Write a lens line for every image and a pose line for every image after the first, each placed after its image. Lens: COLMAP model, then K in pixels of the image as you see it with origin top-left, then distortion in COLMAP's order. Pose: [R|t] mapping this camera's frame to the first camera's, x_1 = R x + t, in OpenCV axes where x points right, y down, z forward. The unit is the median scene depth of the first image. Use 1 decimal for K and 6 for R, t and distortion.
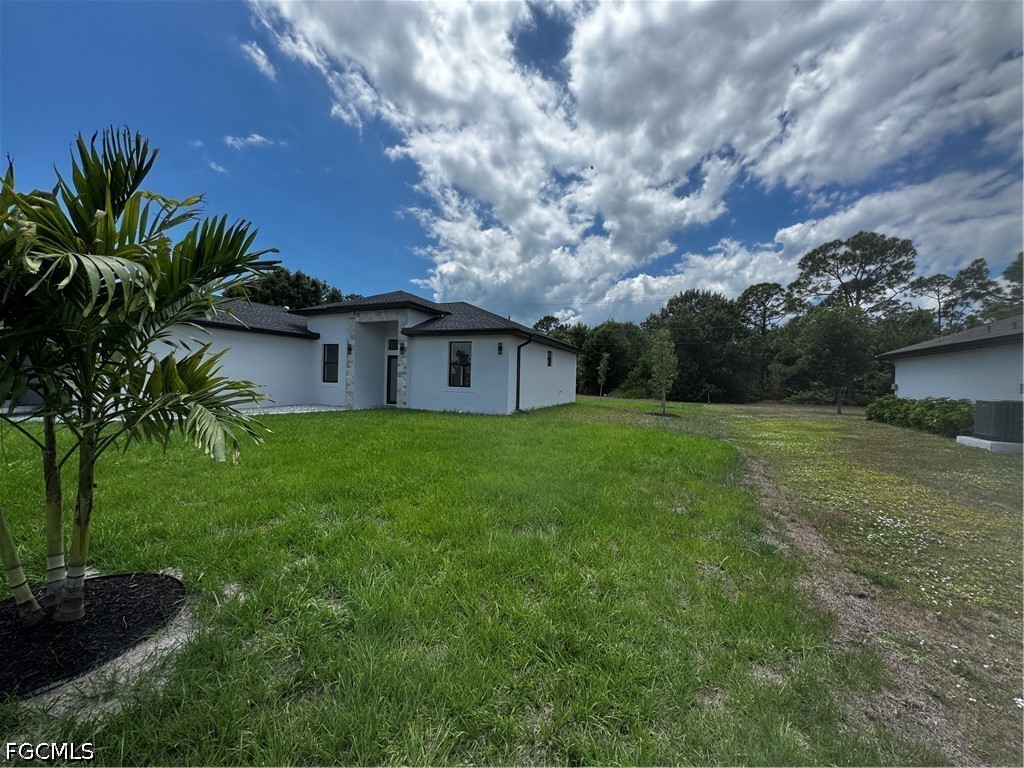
lens RADIAL K [[408.0, 0, 511.6], [0, 408.0, 378.9], [0, 0, 1]] dist [-0.003330, -0.000772]
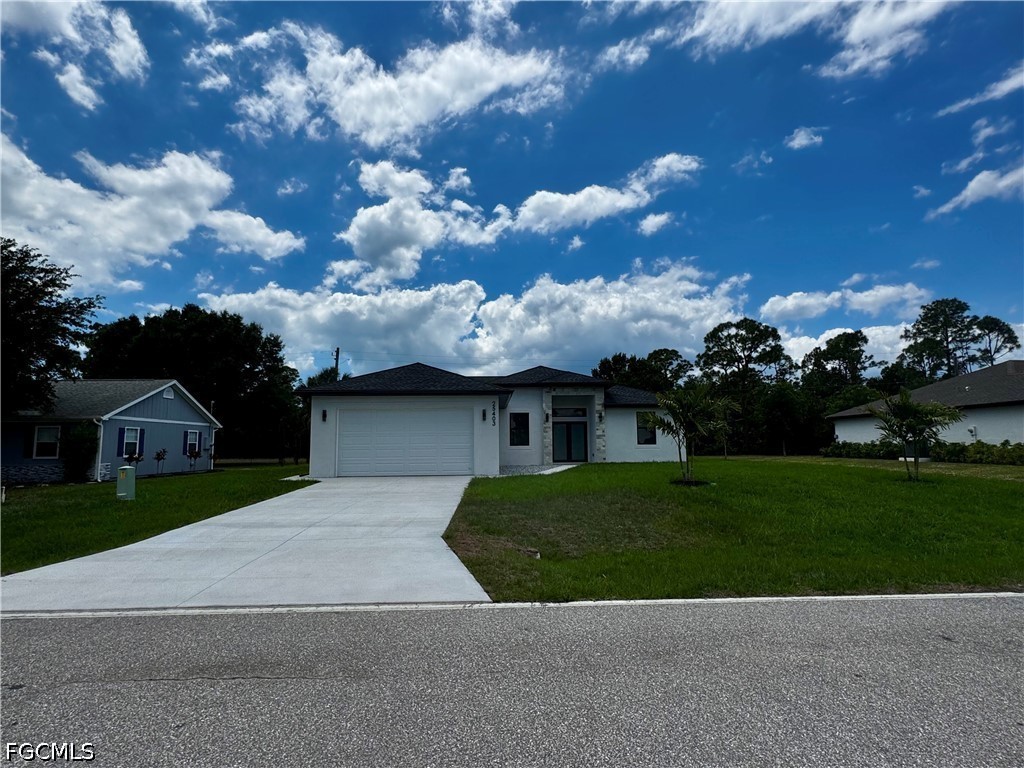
lens RADIAL K [[535.5, 0, 512.2], [0, 535.5, 387.6], [0, 0, 1]] dist [-0.000084, 0.000018]
pose [[0.898603, 0.008749, 0.438676, -1.219465], [0.035849, 0.994995, -0.093277, -0.017372], [-0.437296, 0.099545, 0.893791, -0.400898]]
